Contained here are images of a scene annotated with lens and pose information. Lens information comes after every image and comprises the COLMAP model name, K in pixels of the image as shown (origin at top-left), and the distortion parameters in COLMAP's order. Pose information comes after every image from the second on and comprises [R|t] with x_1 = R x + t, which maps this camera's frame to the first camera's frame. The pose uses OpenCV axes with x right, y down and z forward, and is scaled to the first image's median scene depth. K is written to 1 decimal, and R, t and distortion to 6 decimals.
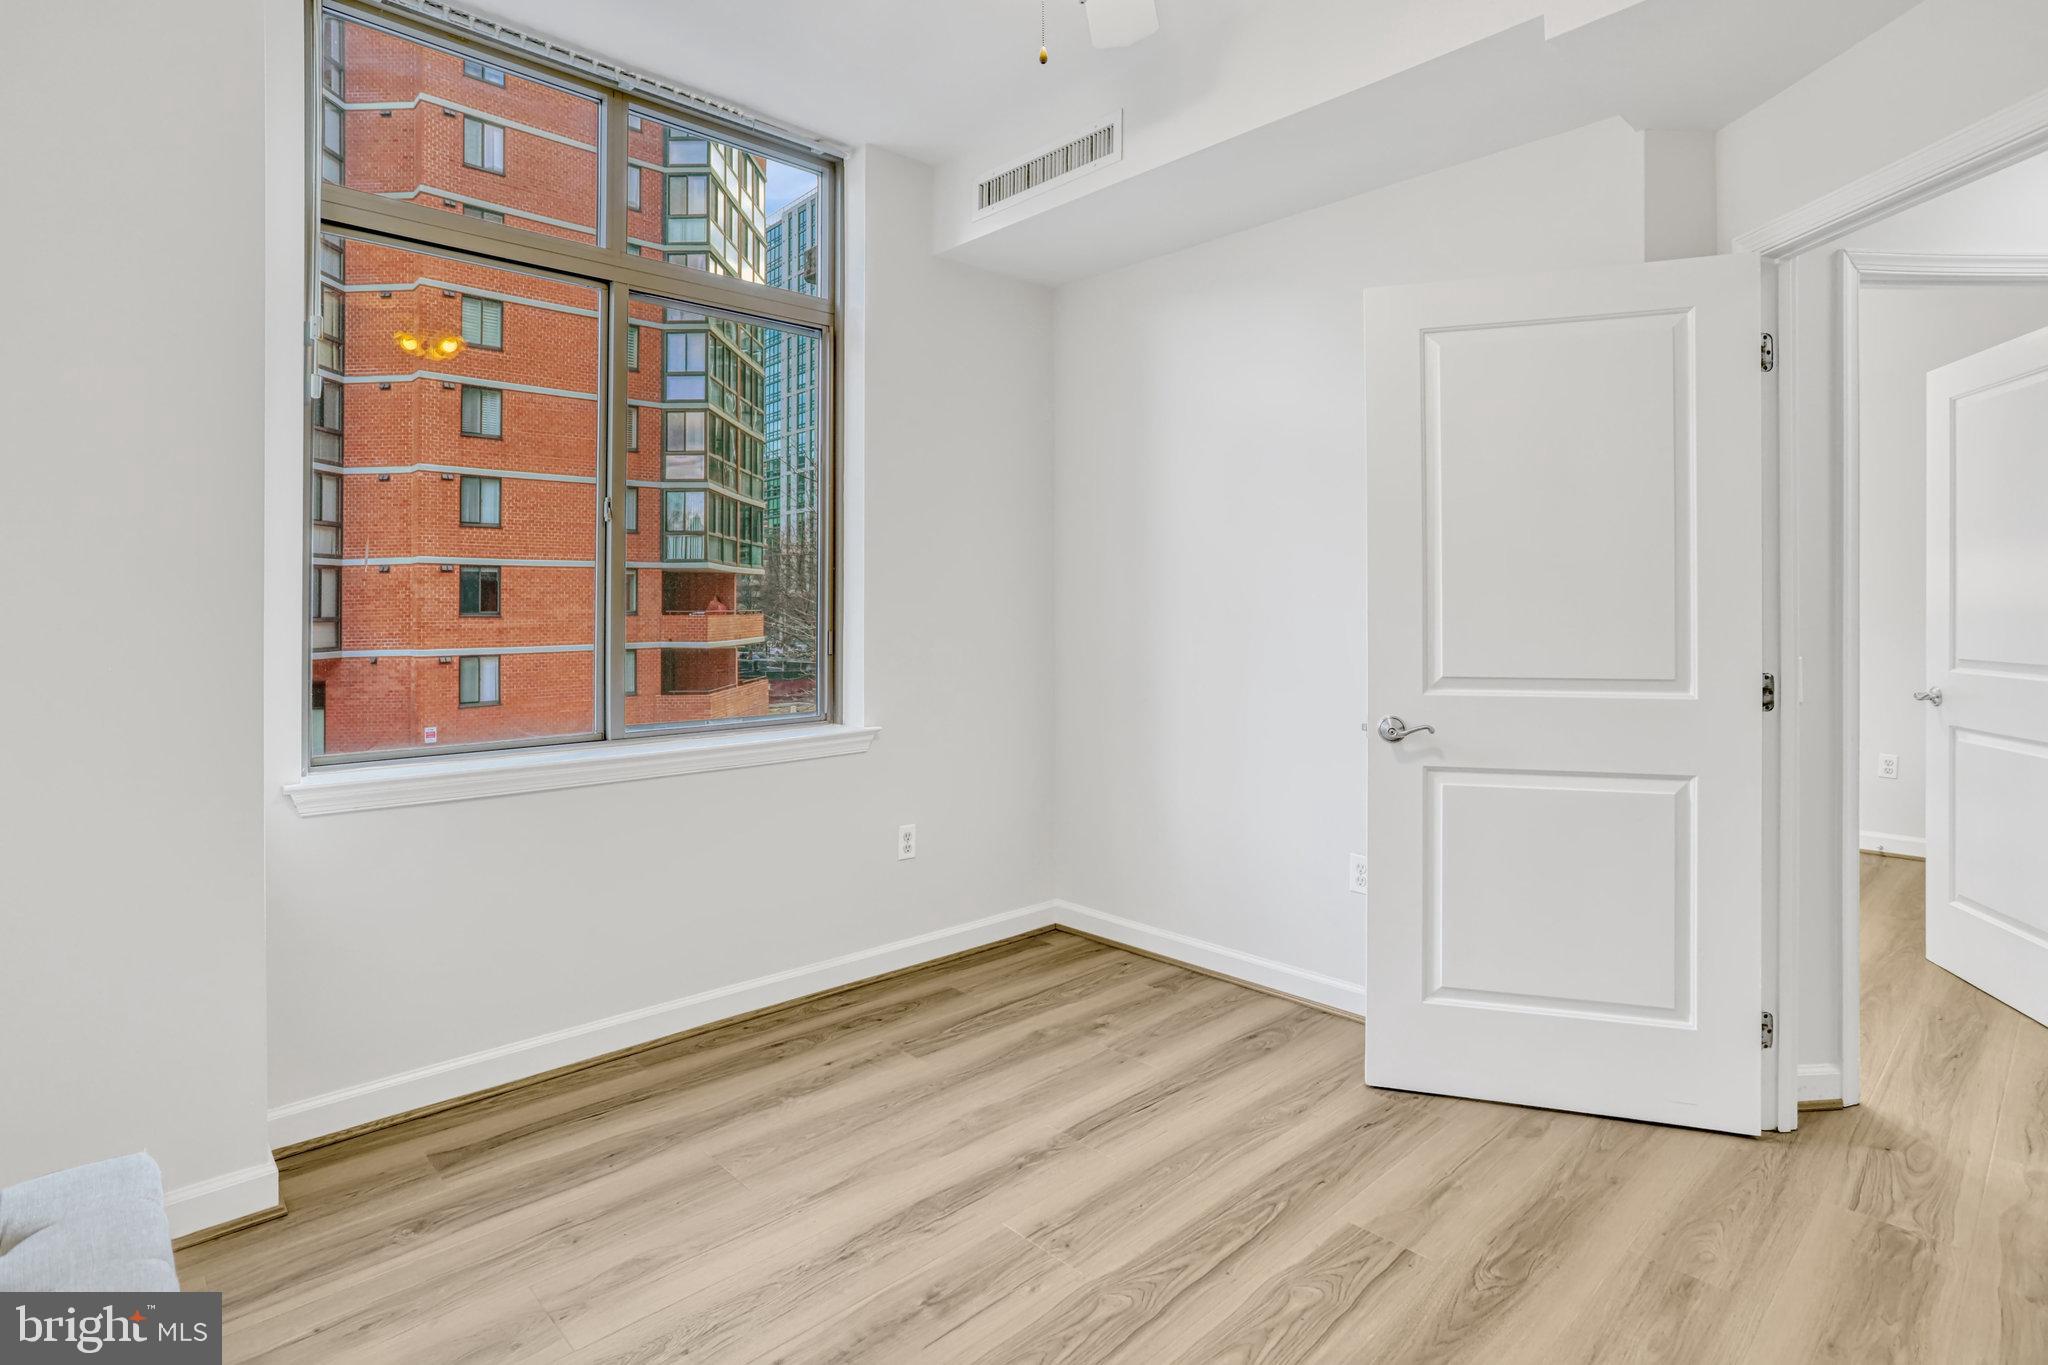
lens RADIAL K [[1020.3, 0, 1030.7], [0, 1020.3, 627.5], [0, 0, 1]] dist [-0.004249, 0.001703]
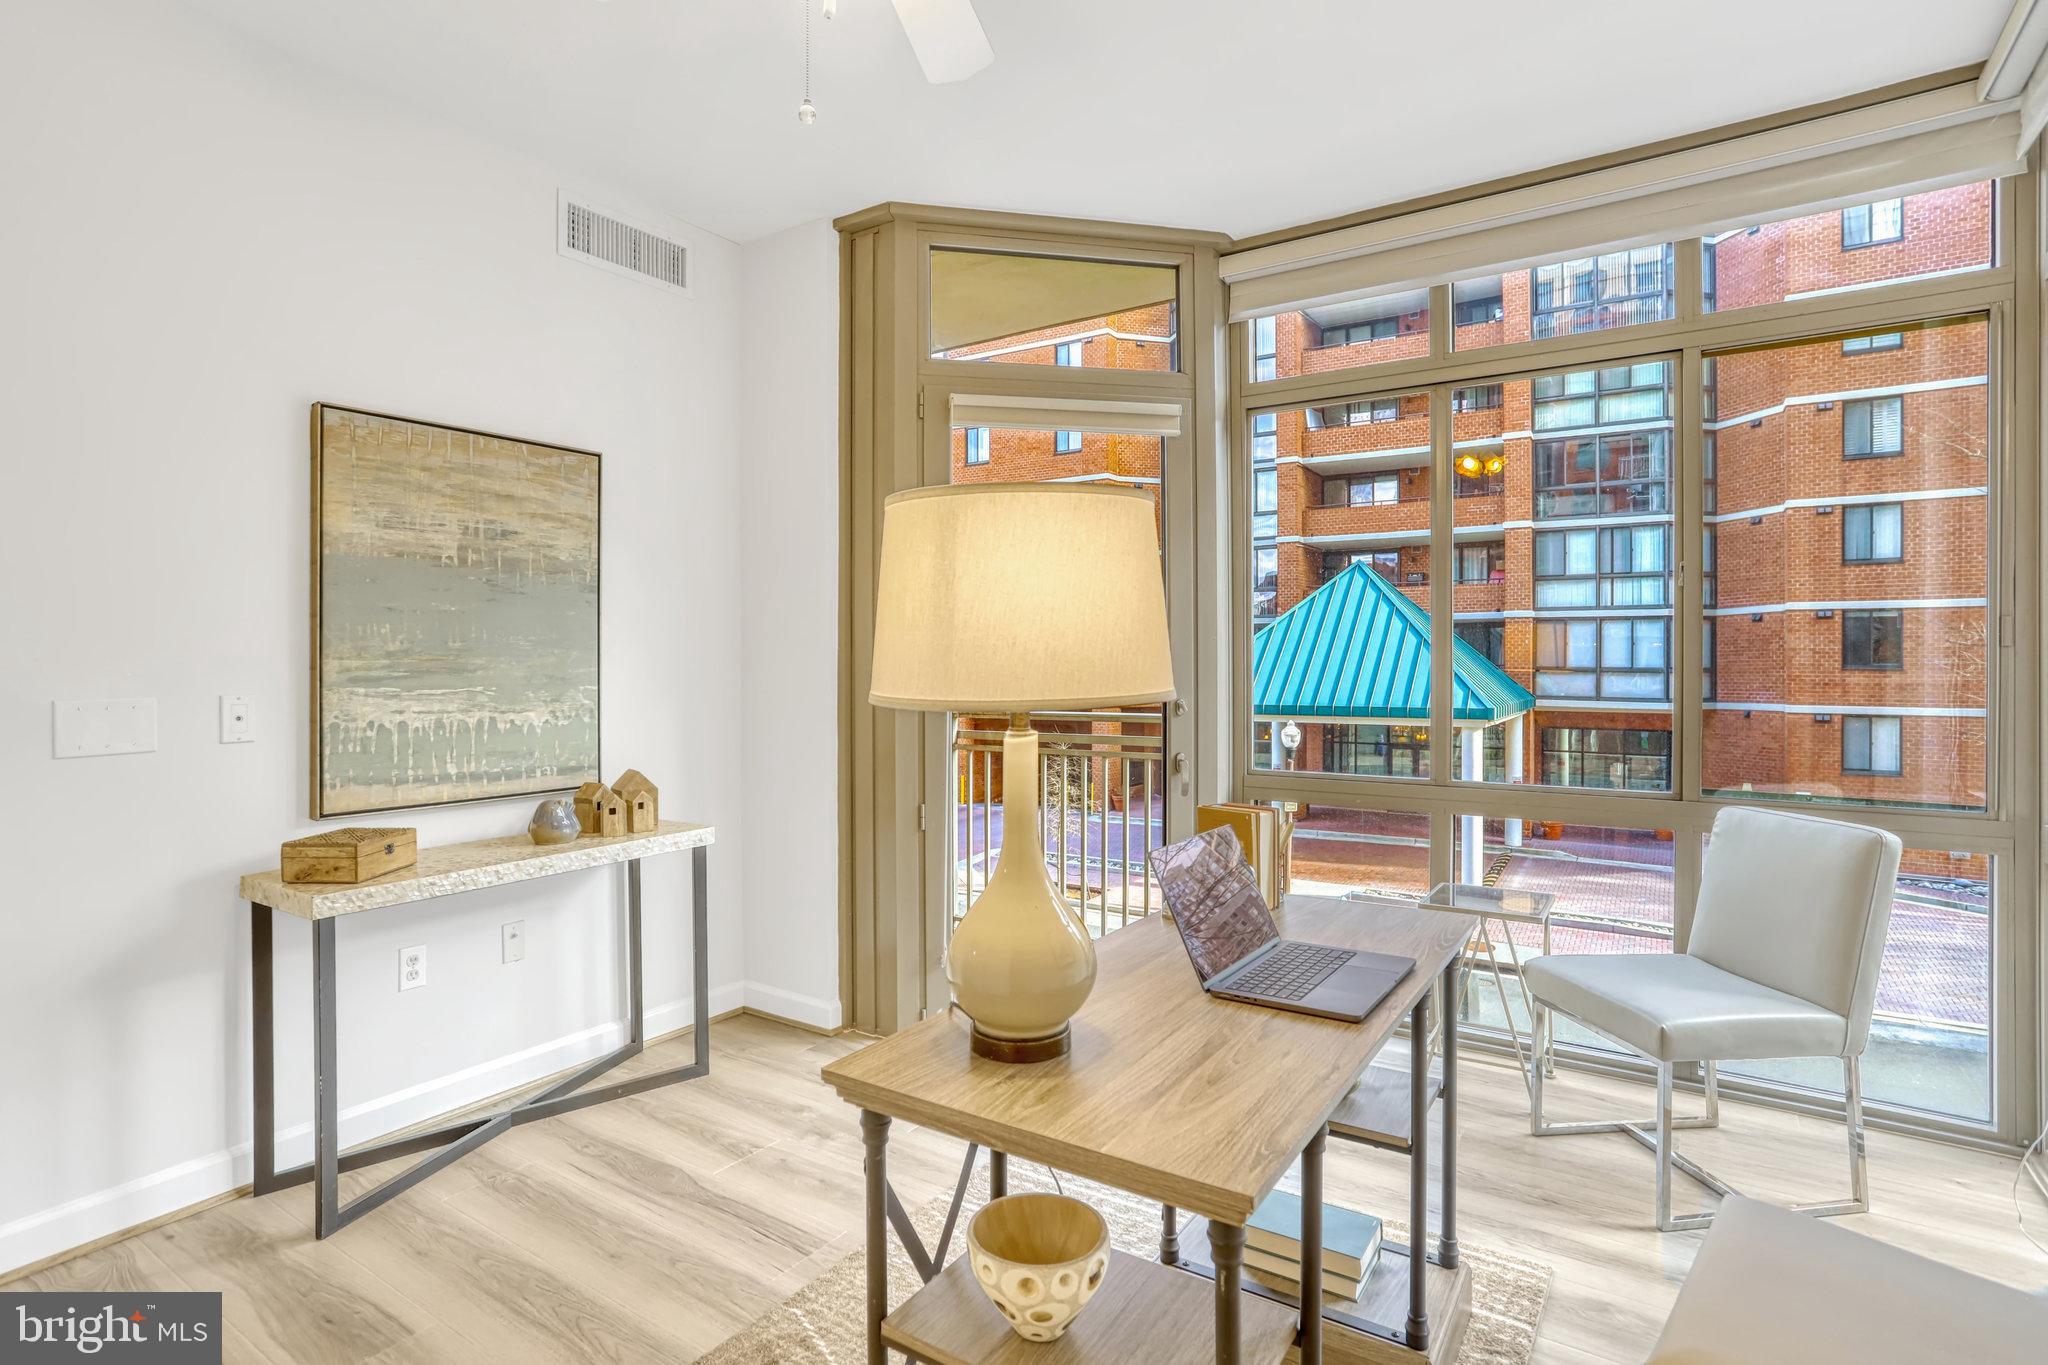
lens RADIAL K [[1020.3, 0, 1012.4], [0, 1020.3, 676.6], [0, 0, 1]] dist [-0.004249, 0.001703]
pose [[0.237096, 0.021851, -0.971240, 0.116100], [-0.021467, 0.999621, 0.017250, -0.004296], [0.971249, 0.016760, 0.237475, 0.108181]]
